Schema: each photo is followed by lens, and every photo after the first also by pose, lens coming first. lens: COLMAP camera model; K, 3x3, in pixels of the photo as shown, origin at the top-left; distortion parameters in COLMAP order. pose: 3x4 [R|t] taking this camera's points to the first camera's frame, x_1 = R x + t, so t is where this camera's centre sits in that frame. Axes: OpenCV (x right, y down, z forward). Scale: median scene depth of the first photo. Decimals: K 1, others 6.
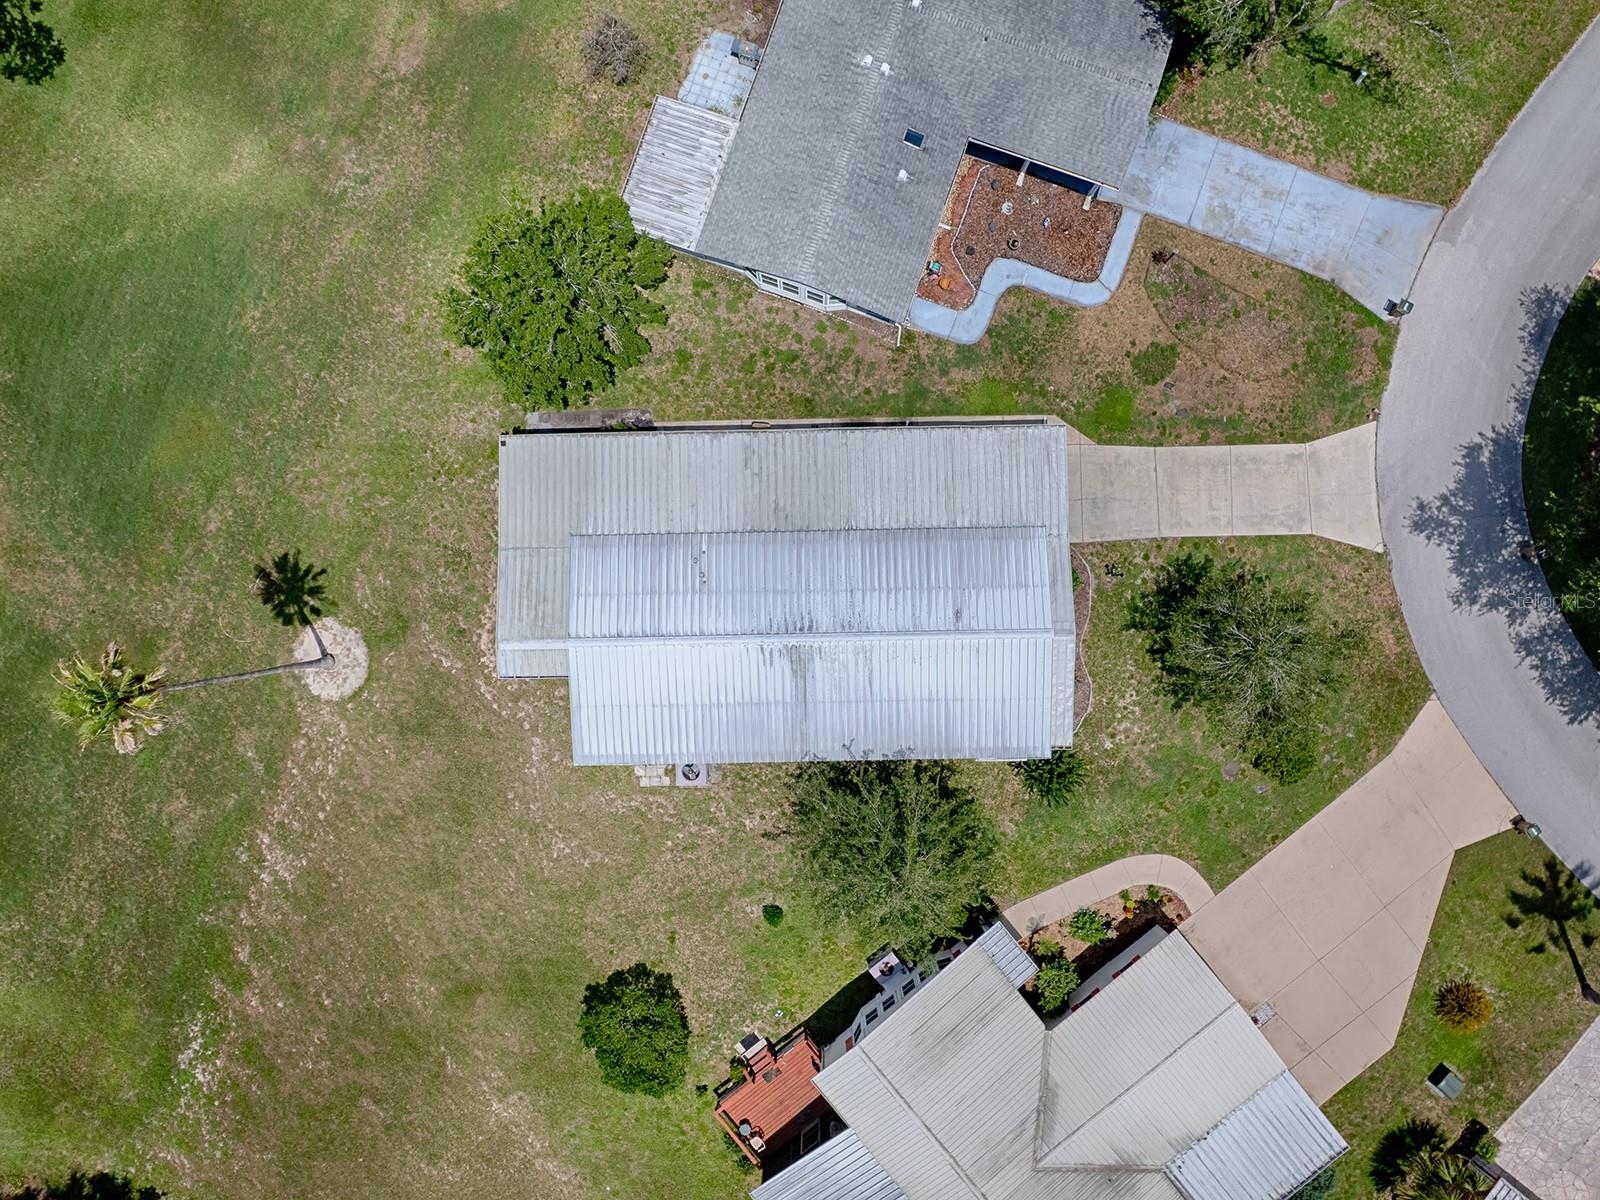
lens RADIAL K [[1152.4, 0, 807.9], [0, 1152.4, 617.5], [0, 0, 1]] dist [-0.086497, 0.079642]
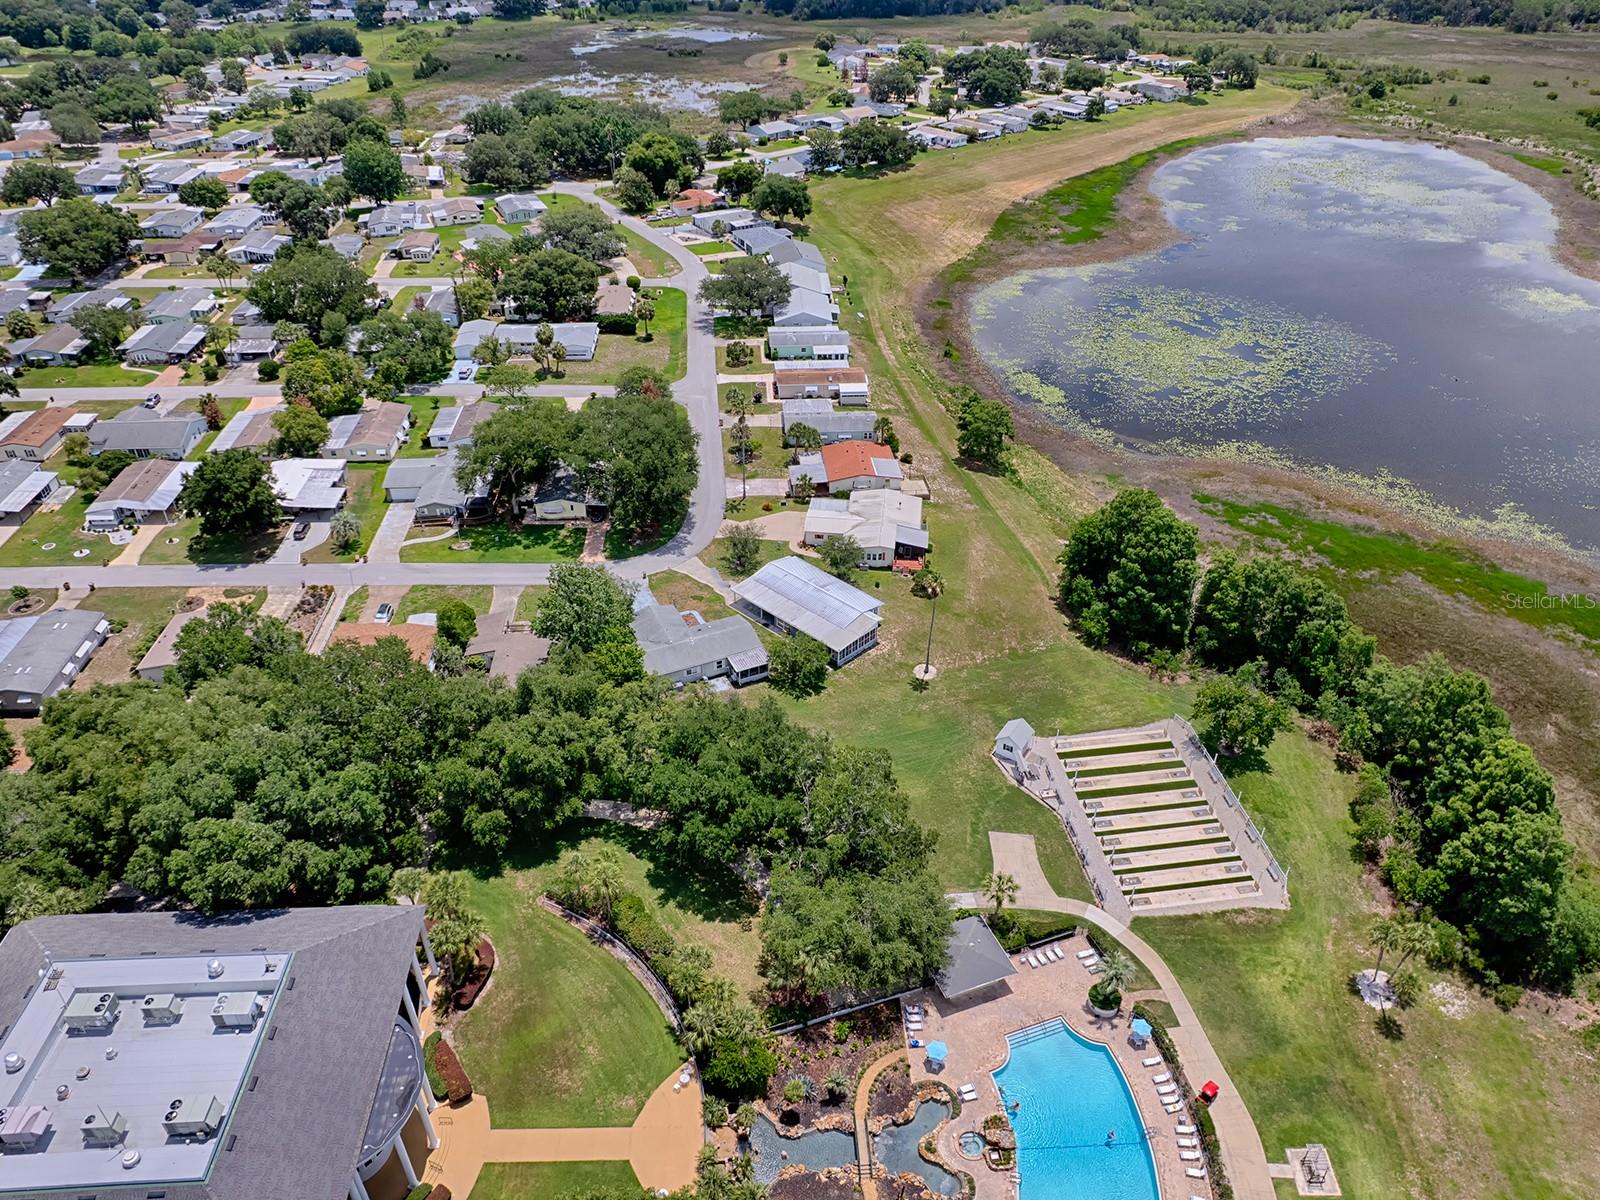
lens RADIAL K [[1152.4, 0, 807.9], [0, 1152.4, 617.5], [0, 0, 1]] dist [-0.086497, 0.079642]
pose [[-0.703037, -0.404155, 0.585148, -2.075695], [0.711079, -0.411397, 0.570192, -2.047067], [0.010282, 0.816952, 0.576613, -1.049690]]
